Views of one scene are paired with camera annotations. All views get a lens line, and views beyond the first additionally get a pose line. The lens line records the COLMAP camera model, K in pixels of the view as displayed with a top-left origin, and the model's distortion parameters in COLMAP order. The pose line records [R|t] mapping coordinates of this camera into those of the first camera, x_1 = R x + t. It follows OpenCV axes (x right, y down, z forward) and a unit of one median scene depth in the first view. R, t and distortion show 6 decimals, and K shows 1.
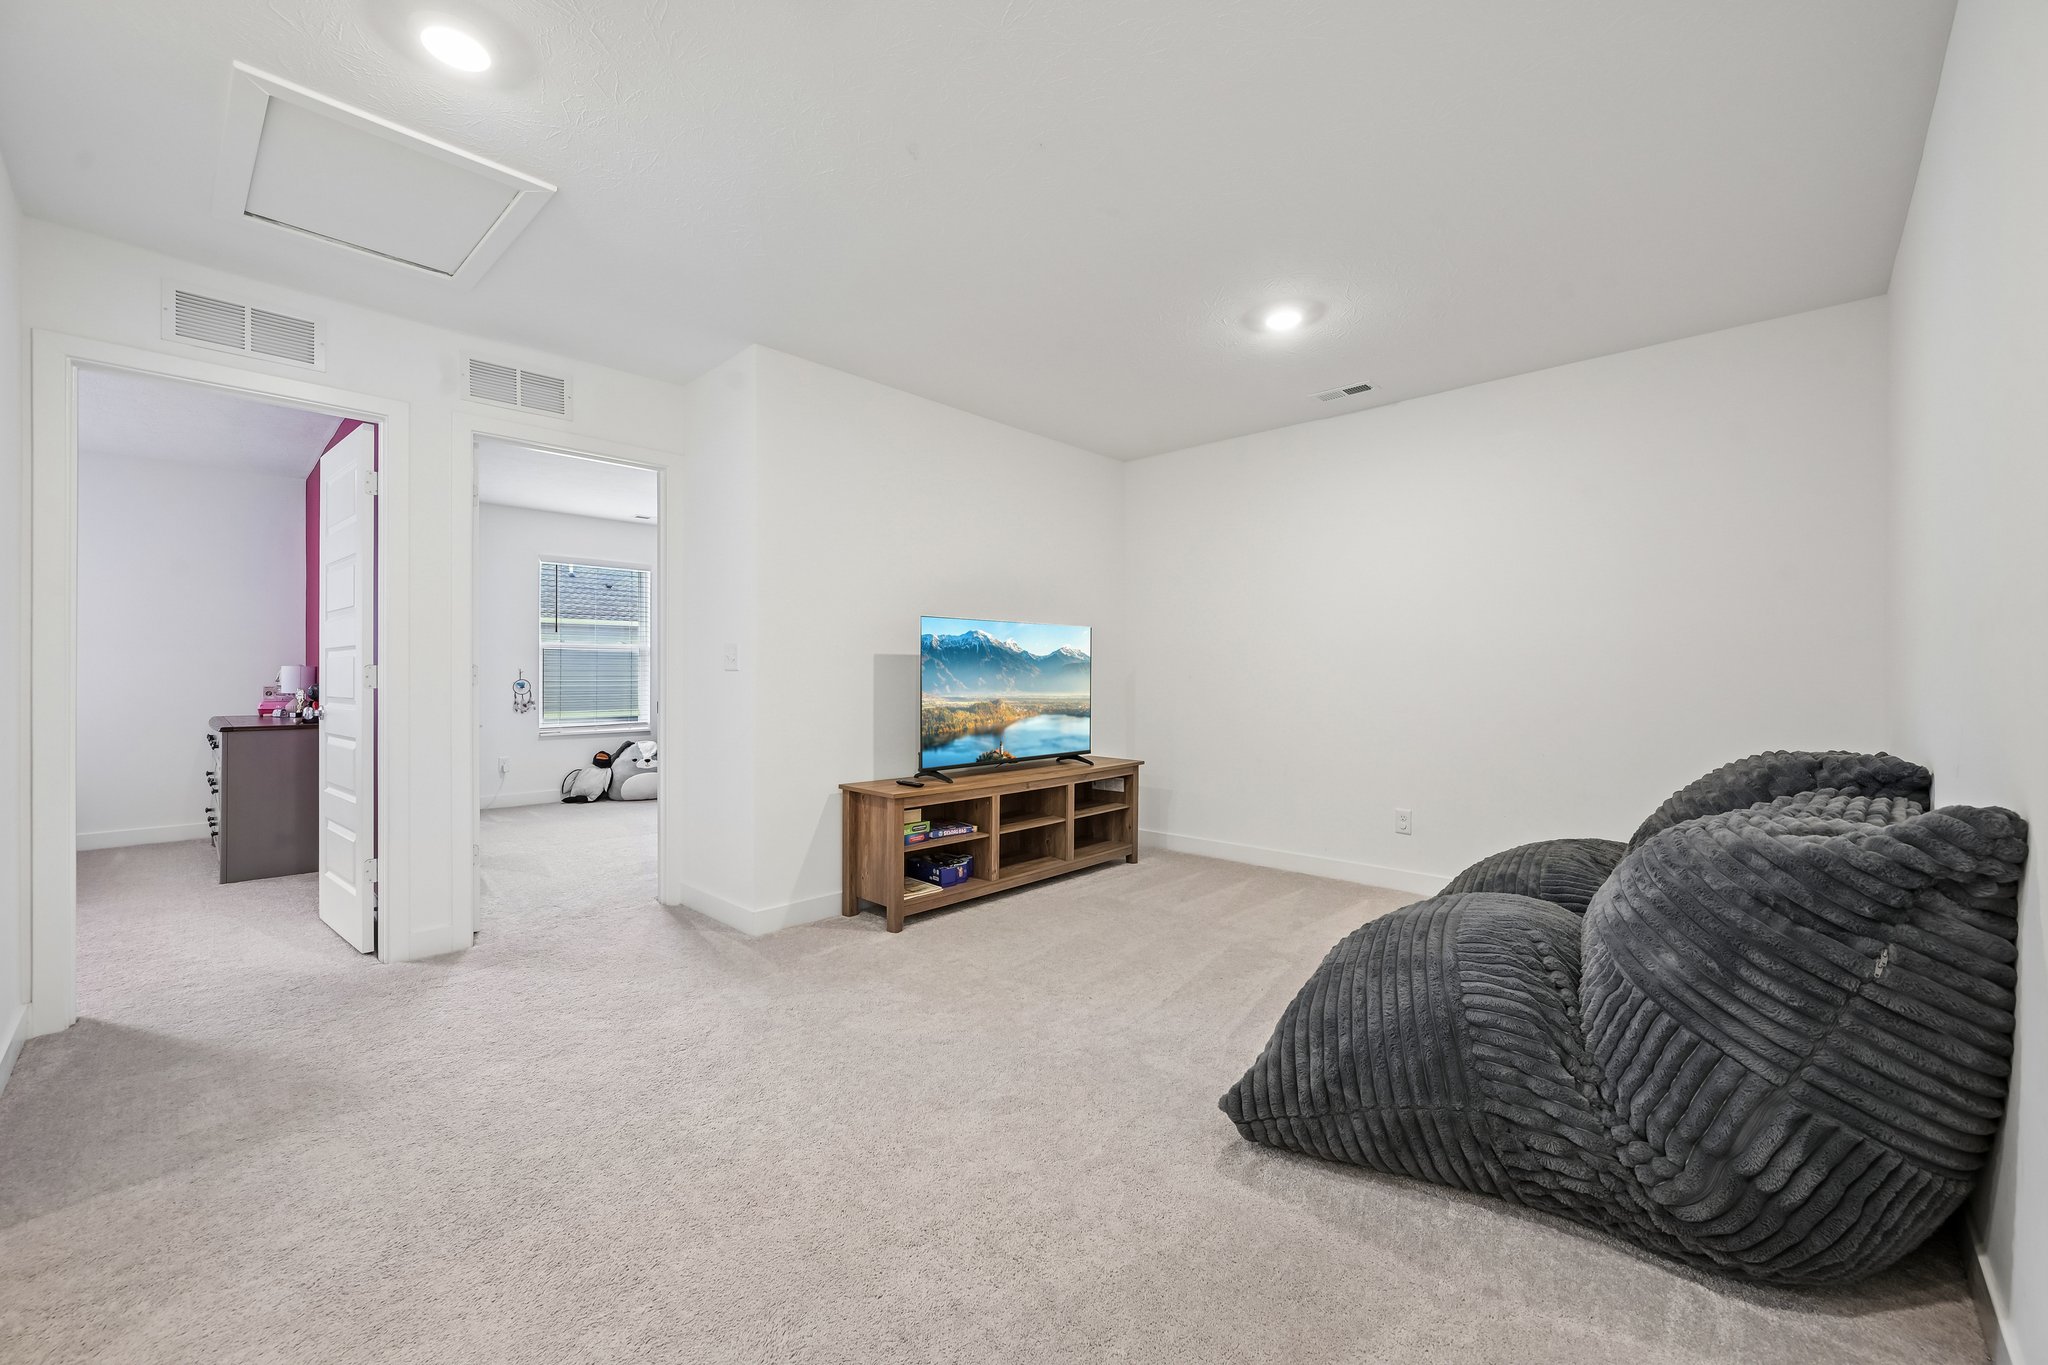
lens RADIAL K [[805.9, 0, 1030.2], [0, 805.9, 680.2], [0, 0, 1]] dist [0.001995, 0.000484]
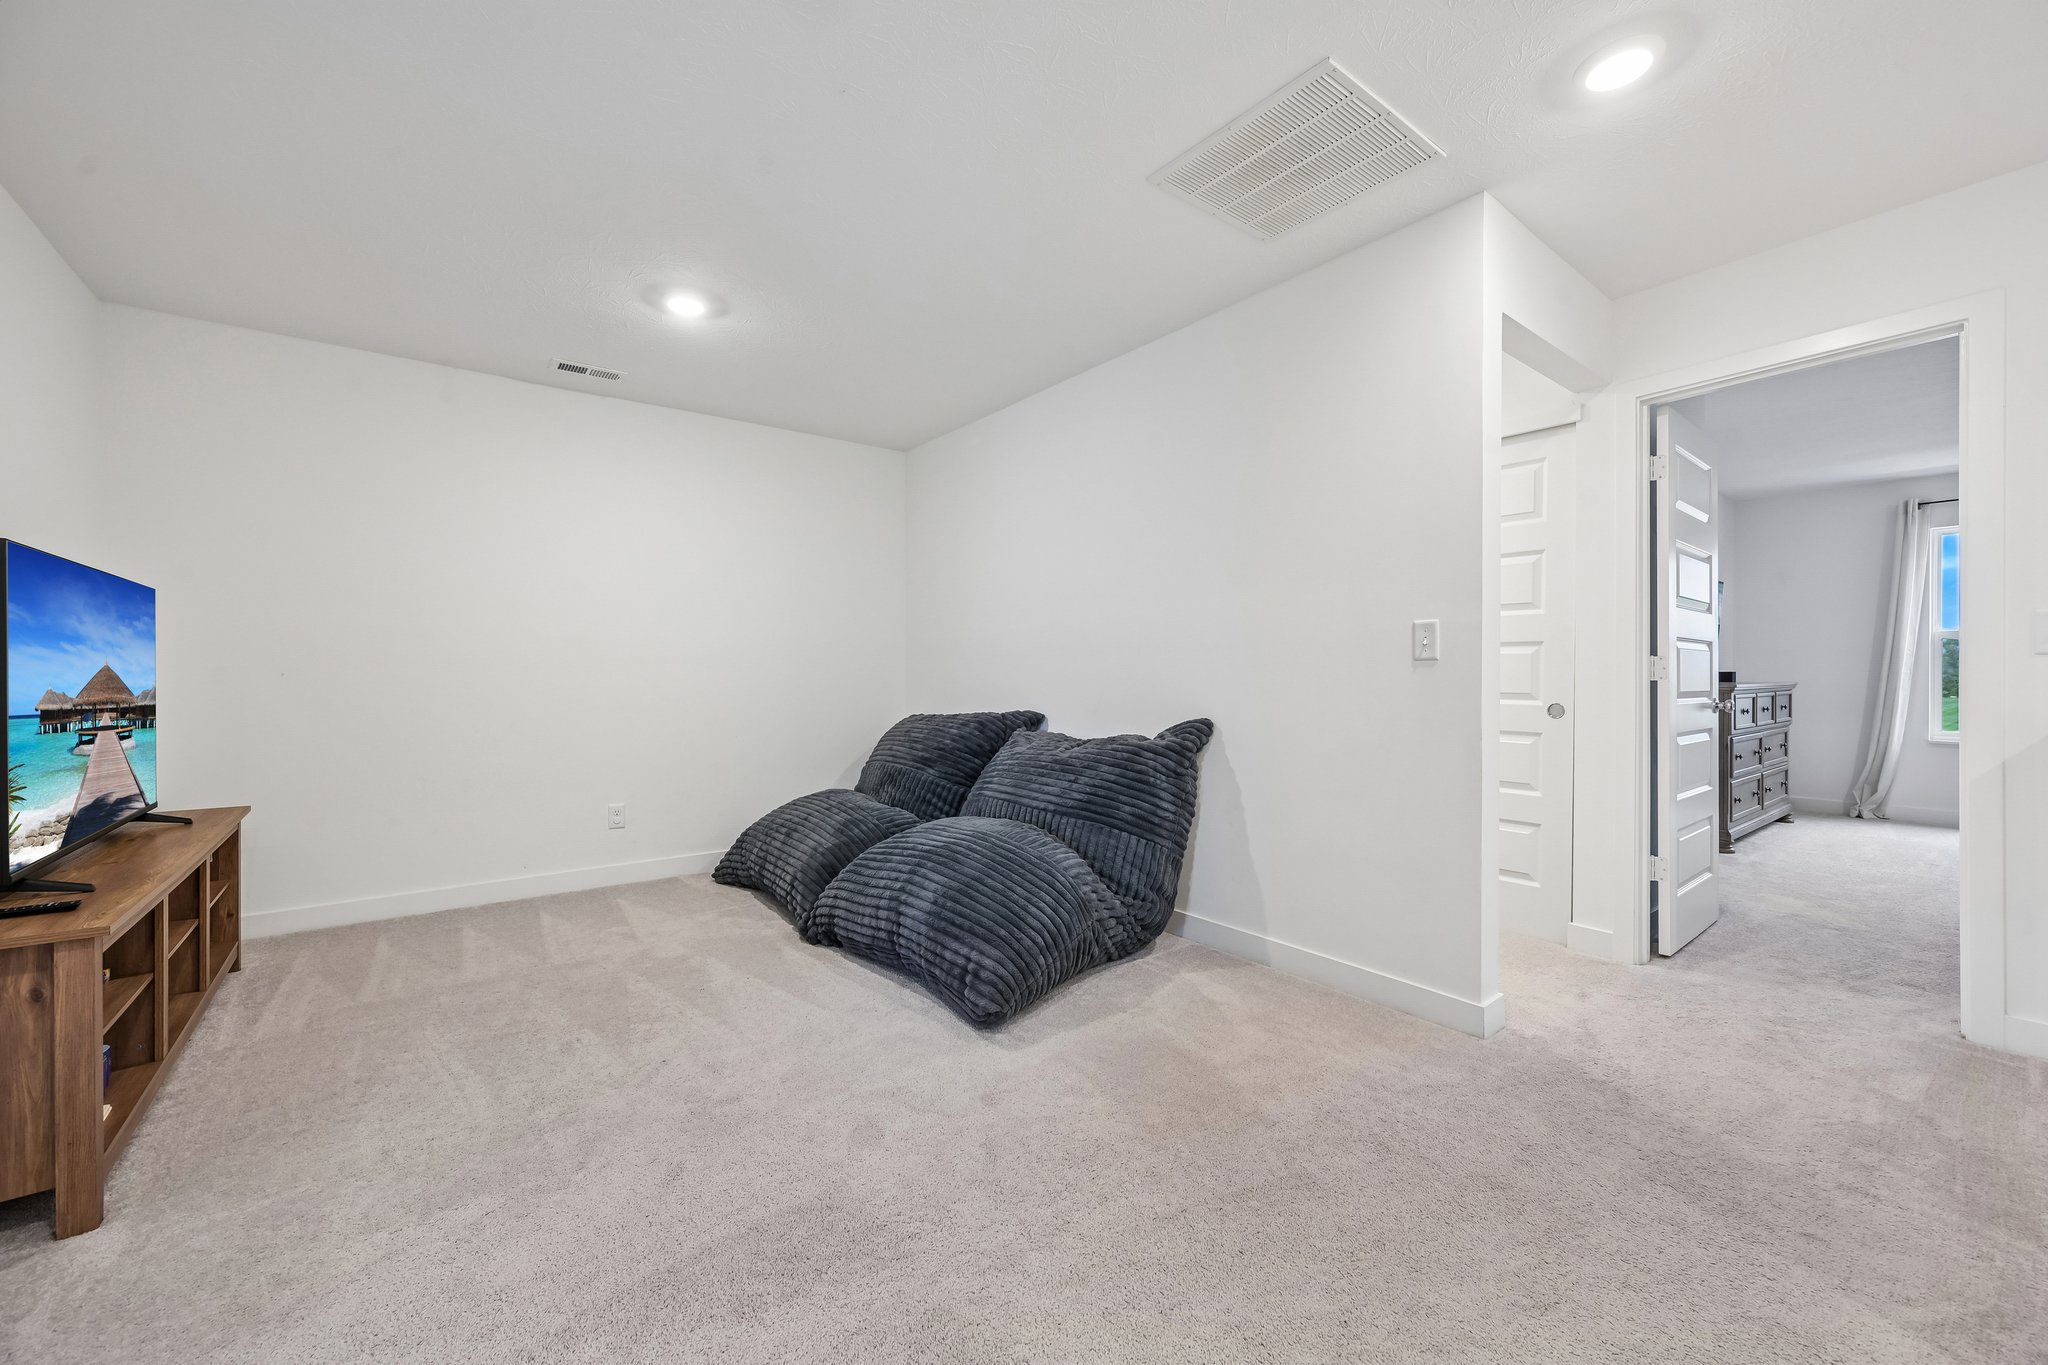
lens RADIAL K [[805.9, 0, 1030.2], [0, 805.9, 680.2], [0, 0, 1]] dist [0.001995, 0.000484]
pose [[0.155753, -0.010568, 0.987739, -0.580982], [0.005023, 0.999938, 0.009907, -0.002700], [-0.987783, 0.003418, 0.155797, 0.425871]]
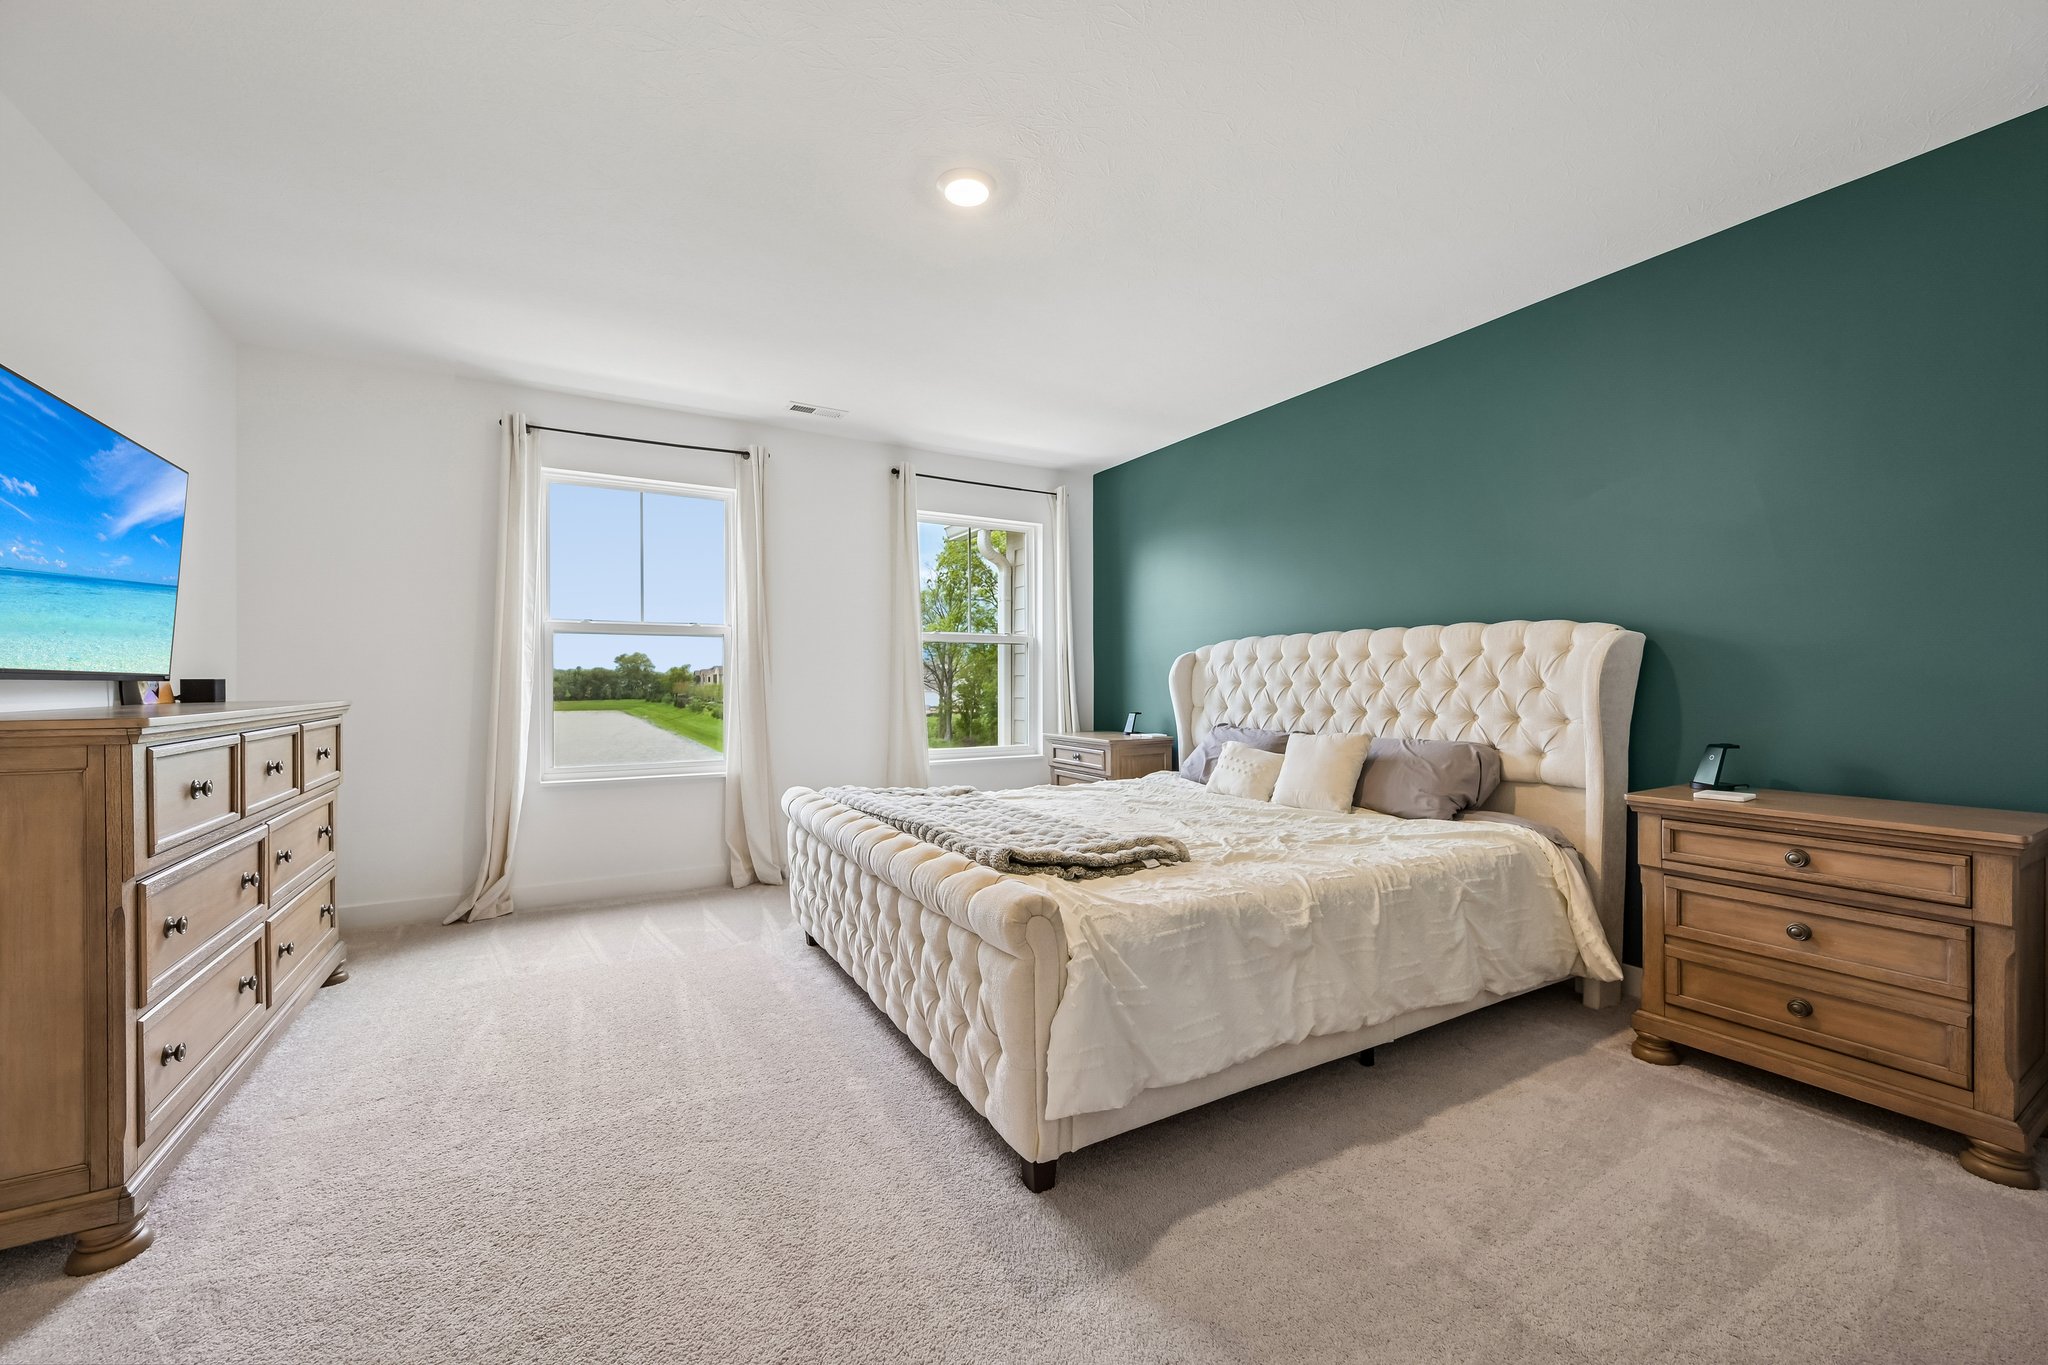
lens RADIAL K [[805.9, 0, 1030.2], [0, 805.9, 680.2], [0, 0, 1]] dist [0.001995, 0.000484]
pose [[-0.959039, 0.000505, 0.283273, 0.492649], [0.000997, 0.999998, 0.001592, 0.004361], [-0.283271, 0.001810, -0.959038, -0.341511]]
